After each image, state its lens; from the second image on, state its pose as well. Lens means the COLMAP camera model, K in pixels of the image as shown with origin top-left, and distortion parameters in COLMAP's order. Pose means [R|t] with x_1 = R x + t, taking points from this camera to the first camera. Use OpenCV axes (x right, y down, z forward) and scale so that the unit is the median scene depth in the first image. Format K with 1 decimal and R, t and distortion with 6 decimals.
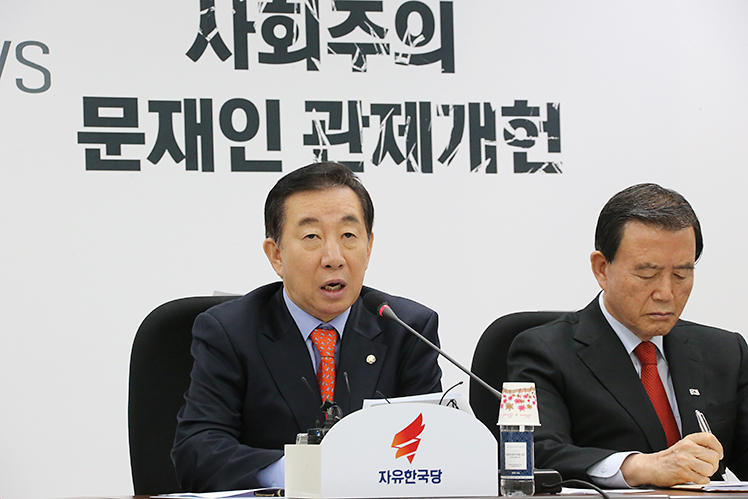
lens RADIAL K [[3790.3, 0, 371.5], [0, 3790.3, 252.4], [0, 0, 1]] dist [1.483030, 0.000000]
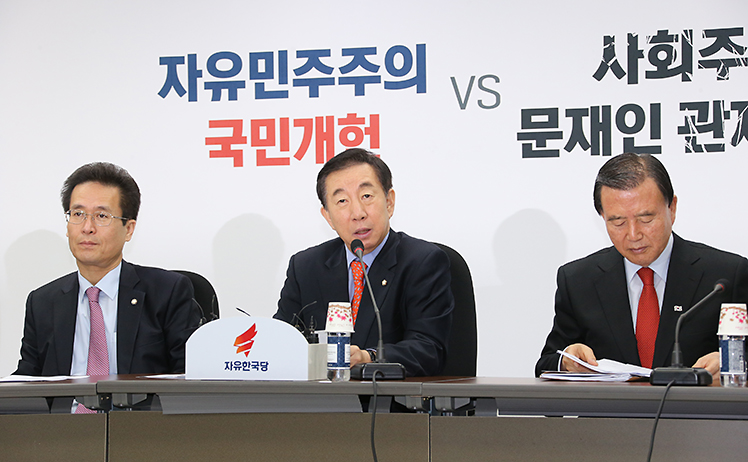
lens RADIAL K [[2488.3, 0, 332.6], [0, 2488.3, 250.5], [0, 0, 1]] dist [0.765320, 0.000000]
pose [[0.769216, -0.003104, -0.638982, 0.491114], [0.016125, 0.999764, 0.014554, -0.000574], [0.638786, -0.021499, 0.769084, 0.189639]]
